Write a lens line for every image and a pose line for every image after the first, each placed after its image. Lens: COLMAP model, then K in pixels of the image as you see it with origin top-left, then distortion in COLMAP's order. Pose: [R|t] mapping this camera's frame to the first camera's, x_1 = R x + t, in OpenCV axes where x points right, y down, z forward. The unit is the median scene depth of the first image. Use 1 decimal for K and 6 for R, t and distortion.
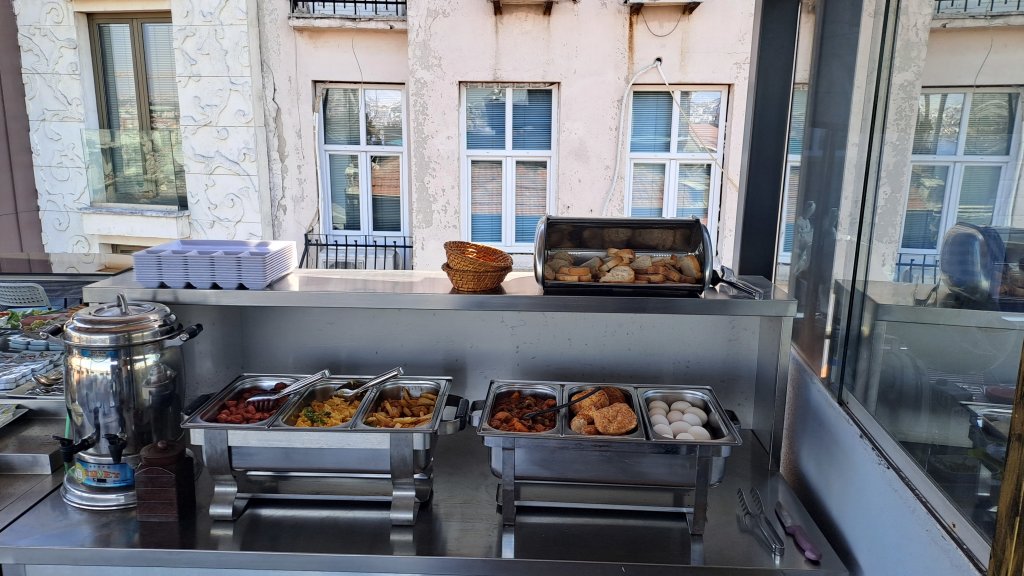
lens RADIAL K [[749.6, 0, 501.4], [0, 749.6, 276.8], [0, 0, 1]] dist [0.093634, -0.093005]
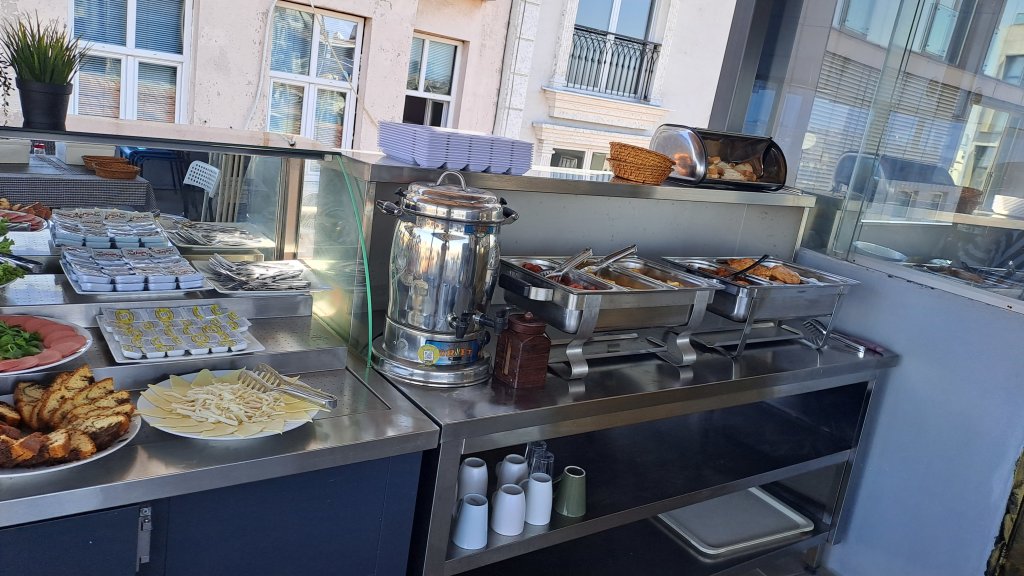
lens RADIAL K [[749.6, 0, 501.4], [0, 749.6, 276.8], [0, 0, 1]] dist [0.093634, -0.093005]
pose [[0.788786, -0.038568, 0.613457, -0.208356], [-0.014352, 0.996602, 0.081111, 0.015219], [-0.614501, -0.072783, 0.785552, 0.037675]]
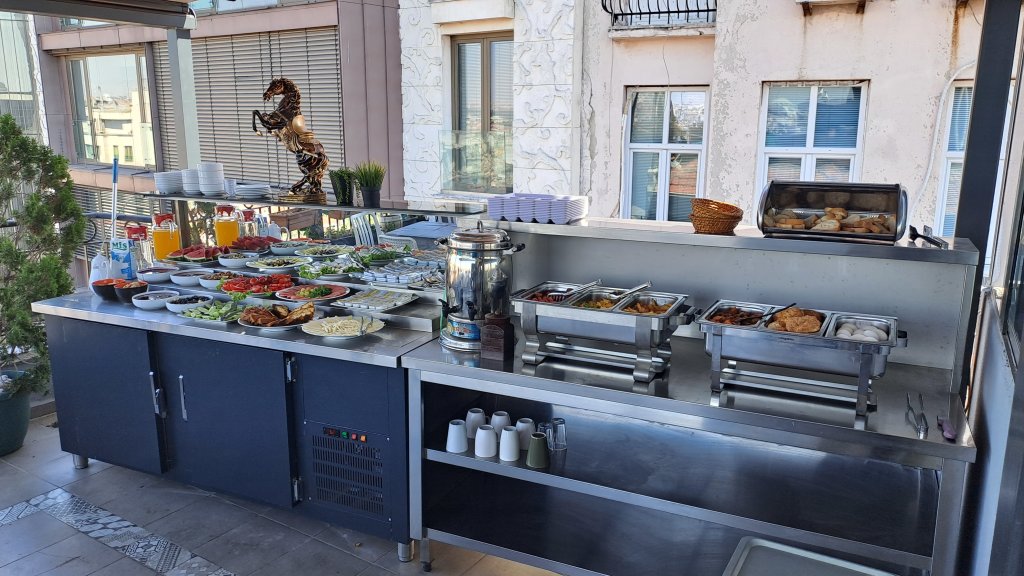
lens RADIAL K [[742.4, 0, 514.2], [0, 742.4, 272.1], [0, 0, 1]] dist [0.093671, -0.116063]
pose [[0.926301, 0.073124, -0.369621, 0.029573], [-0.076483, 0.997055, 0.005579, 0.022940], [0.368941, 0.023102, 0.929166, -0.081956]]
